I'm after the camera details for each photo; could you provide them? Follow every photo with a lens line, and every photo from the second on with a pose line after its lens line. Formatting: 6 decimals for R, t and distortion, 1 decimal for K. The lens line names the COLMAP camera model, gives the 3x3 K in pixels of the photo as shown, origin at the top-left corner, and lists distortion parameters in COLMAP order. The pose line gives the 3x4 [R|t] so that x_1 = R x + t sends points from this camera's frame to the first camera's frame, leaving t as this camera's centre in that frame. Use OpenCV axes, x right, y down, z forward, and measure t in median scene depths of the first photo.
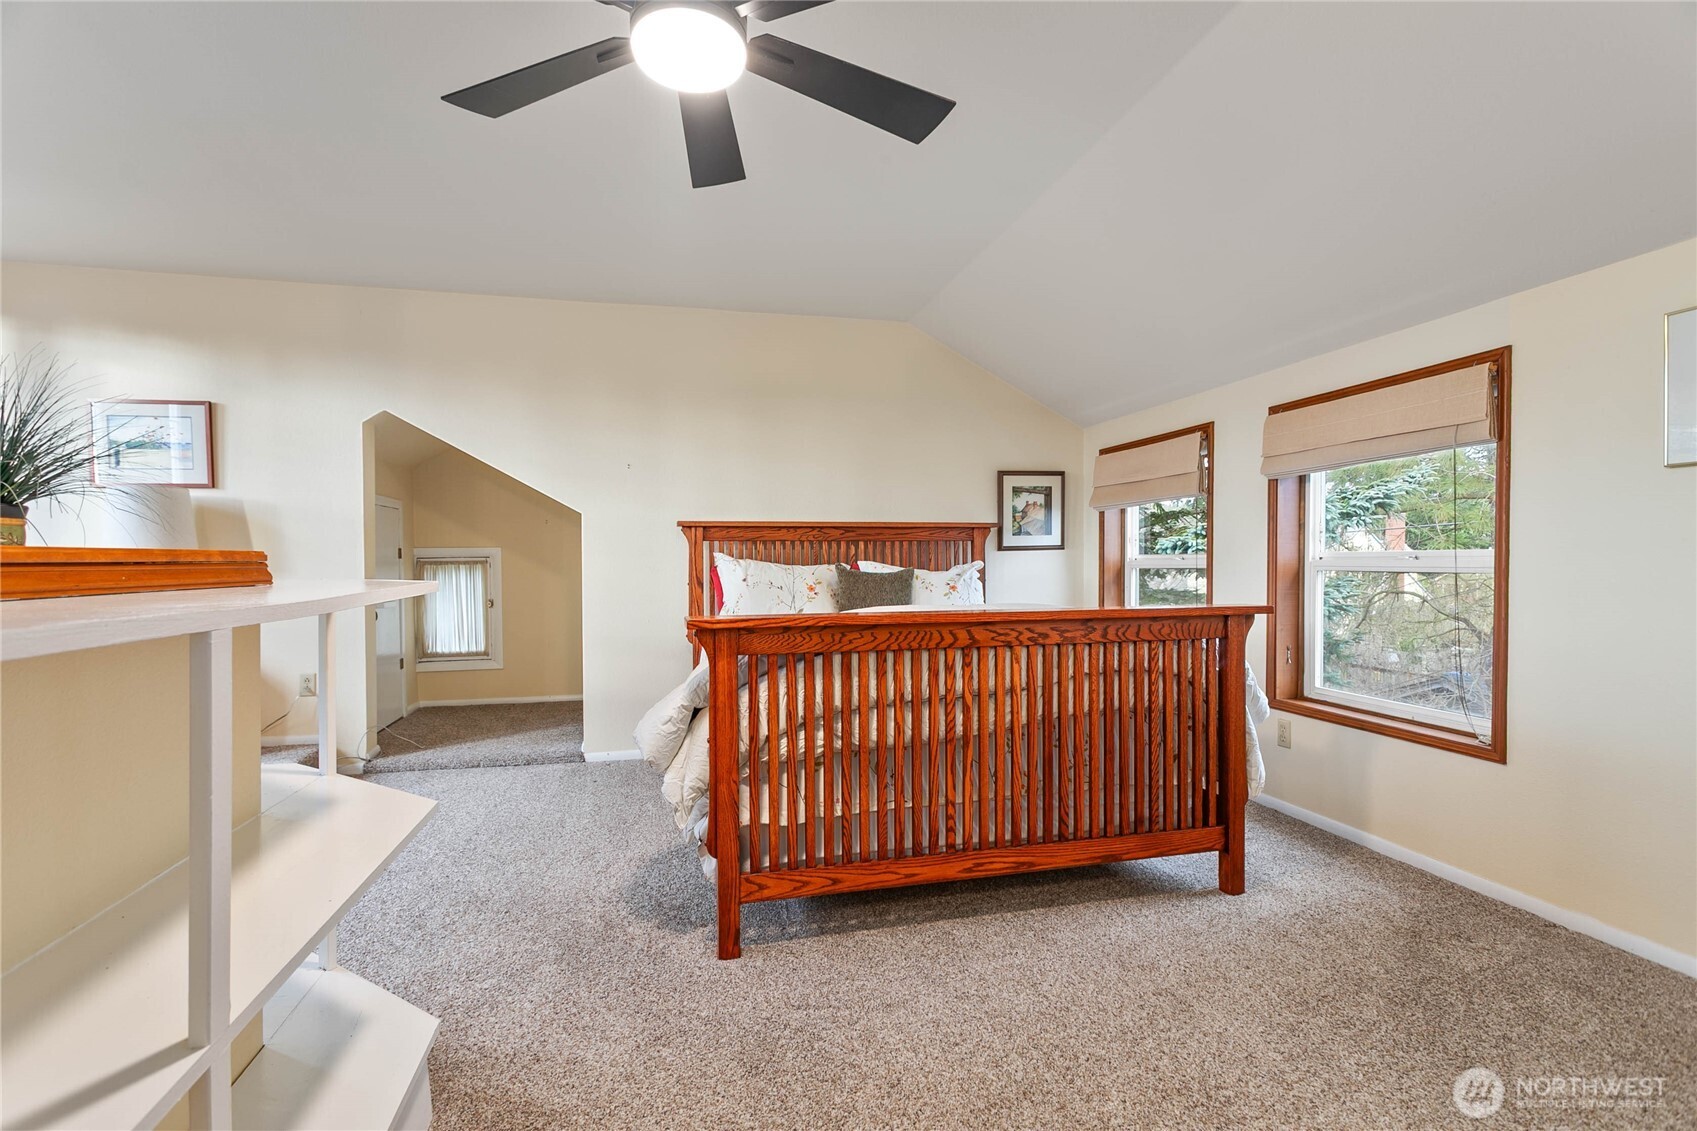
lens RADIAL K [[809.5, 0, 847.2], [0, 809.5, 571.7], [0, 0, 1]] dist [0.000711, 0.000085]
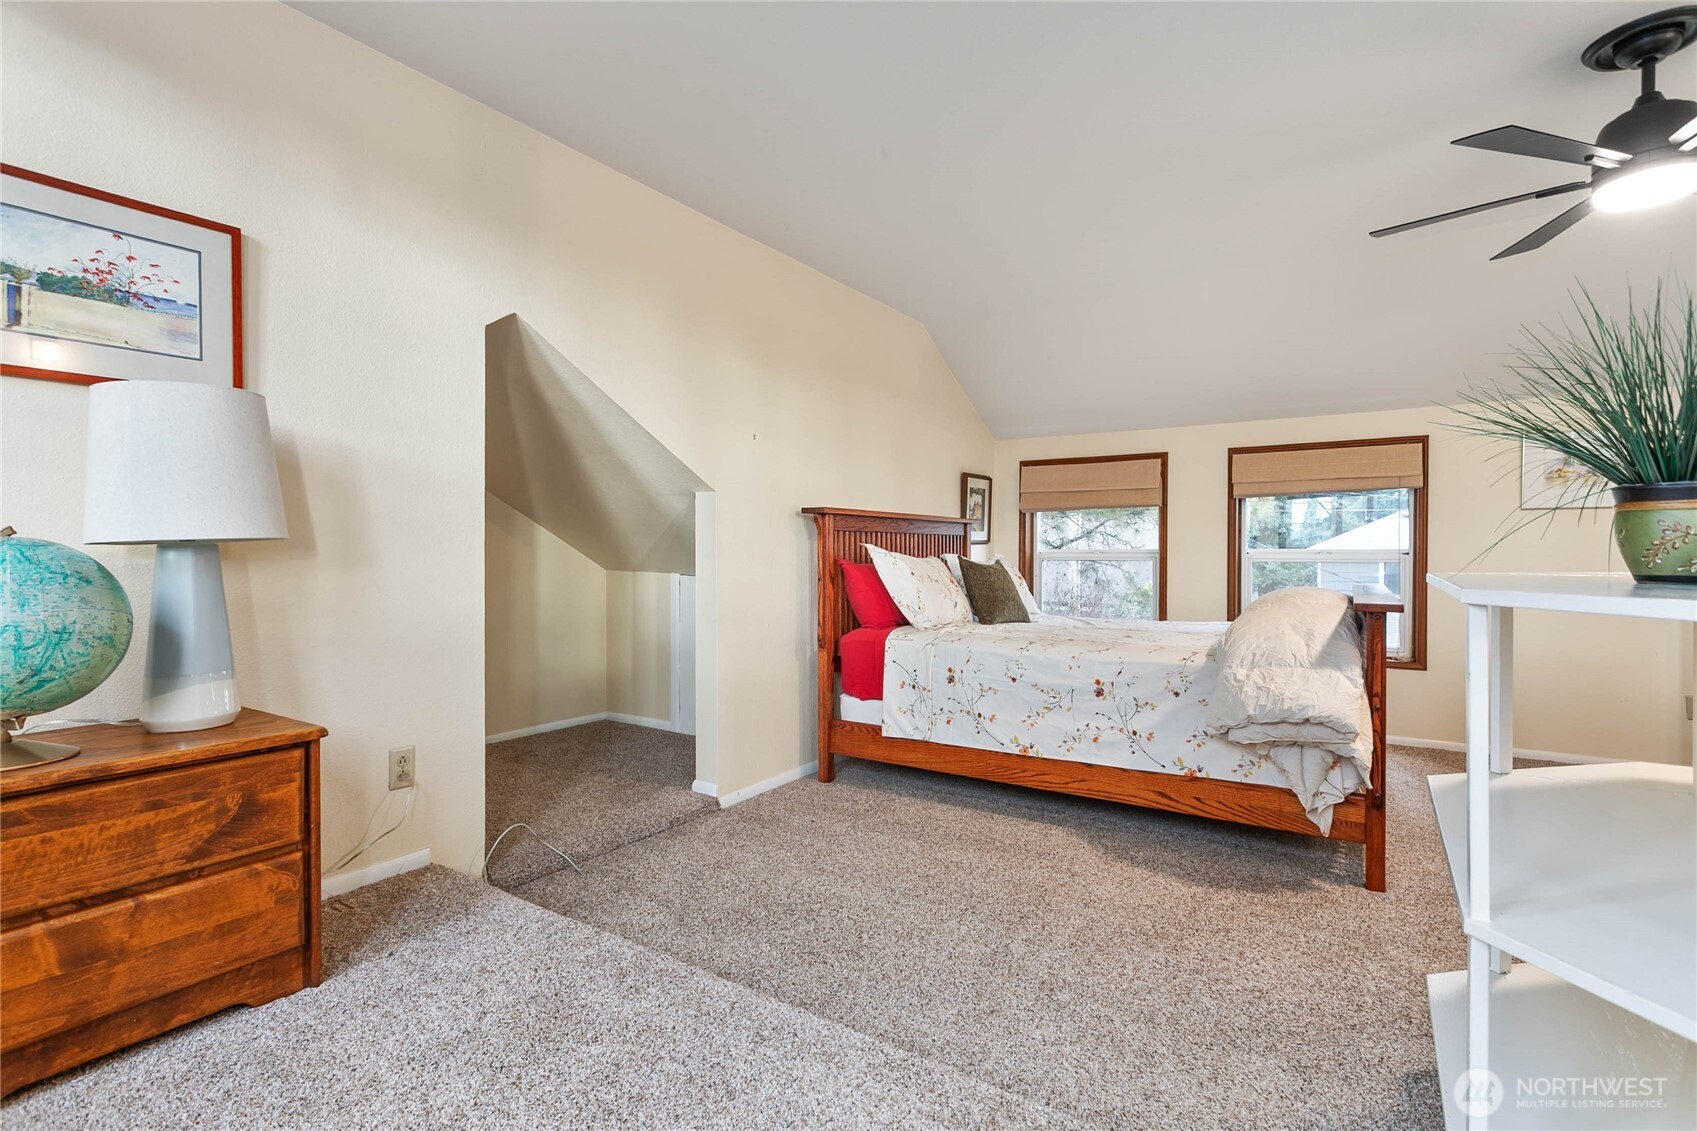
lens RADIAL K [[809.5, 0, 846.6], [0, 809.5, 556.2], [0, 0, 1]] dist [0.000711, 0.000085]
pose [[0.721838, 0.001087, 0.692062, -0.783462], [0.003629, 0.999979, -0.005356, -0.004847], [-0.692053, 0.006378, 0.721819, 0.348955]]
